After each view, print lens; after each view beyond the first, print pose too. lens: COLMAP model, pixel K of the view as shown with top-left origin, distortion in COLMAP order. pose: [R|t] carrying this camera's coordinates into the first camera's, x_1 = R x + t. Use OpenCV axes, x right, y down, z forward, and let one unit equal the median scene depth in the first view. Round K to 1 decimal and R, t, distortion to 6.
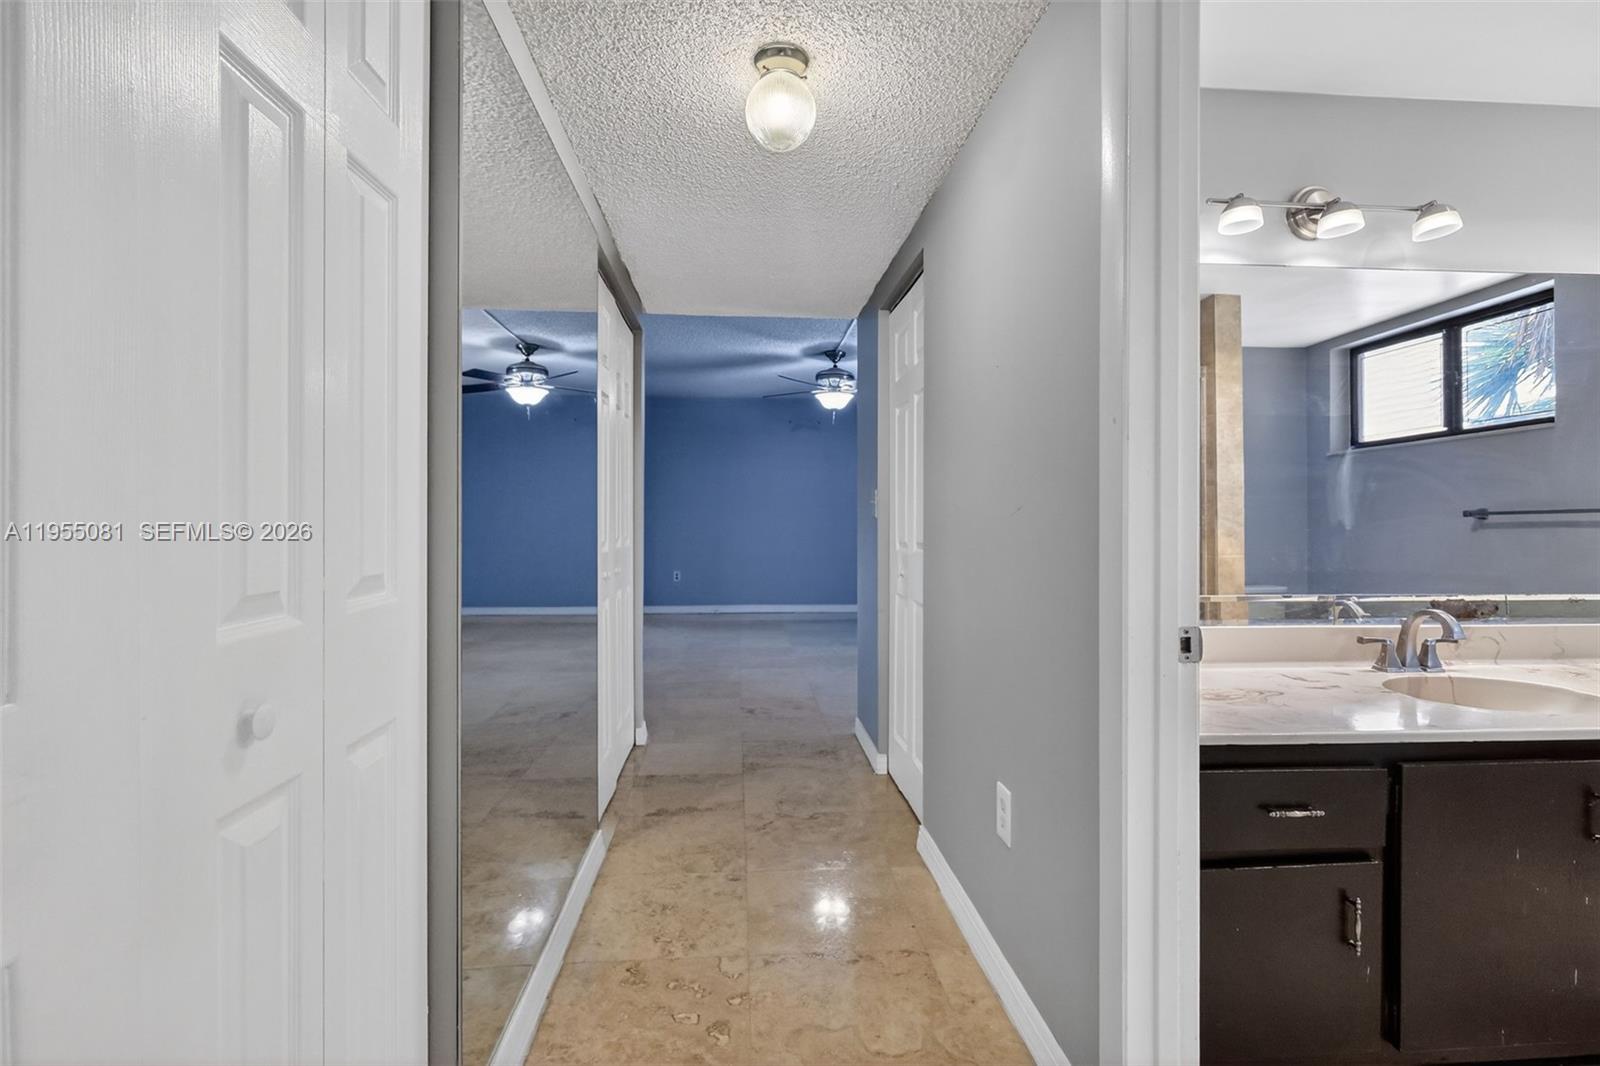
lens RADIAL K [[745.9, 0, 801.6], [0, 745.9, 521.8], [0, 0, 1]] dist [-0.000047, 0.000324]
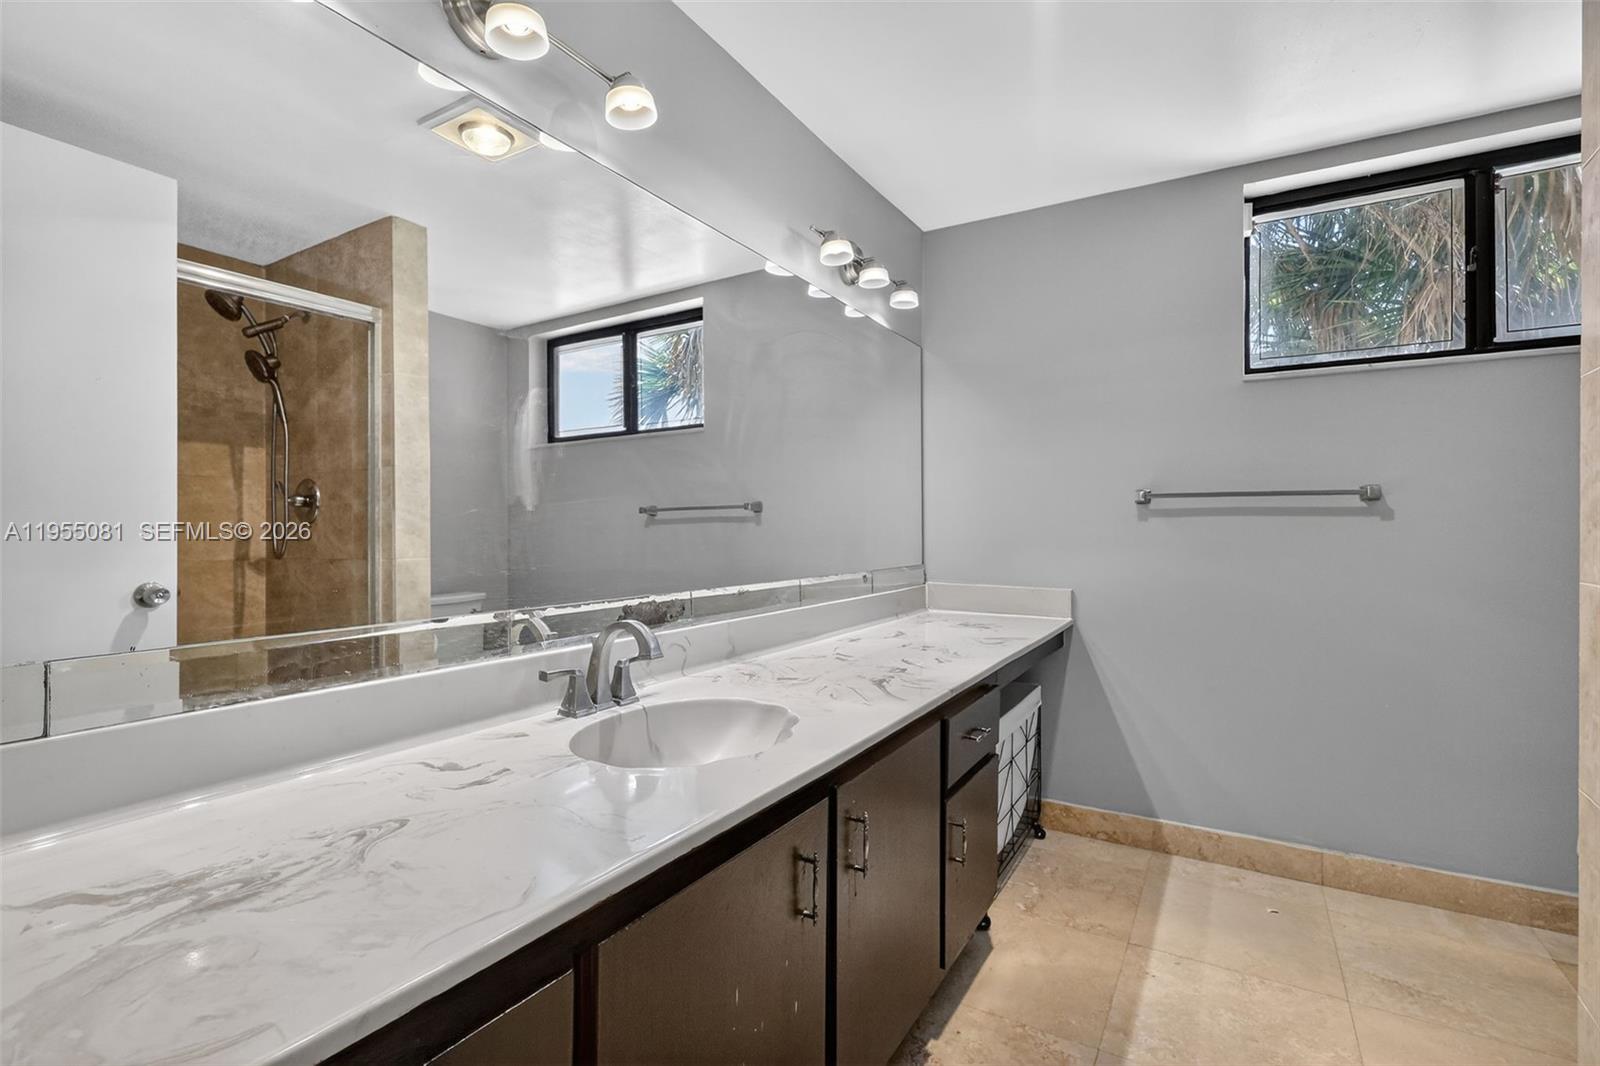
lens RADIAL K [[745.9, 0, 801.6], [0, 745.9, 521.8], [0, 0, 1]] dist [-0.000047, 0.000324]
pose [[0.577679, 0.006694, 0.816237, 0.320319], [0.000542, 0.999963, -0.008584, 0.025447], [-0.816264, 0.005401, 0.577654, 0.403844]]
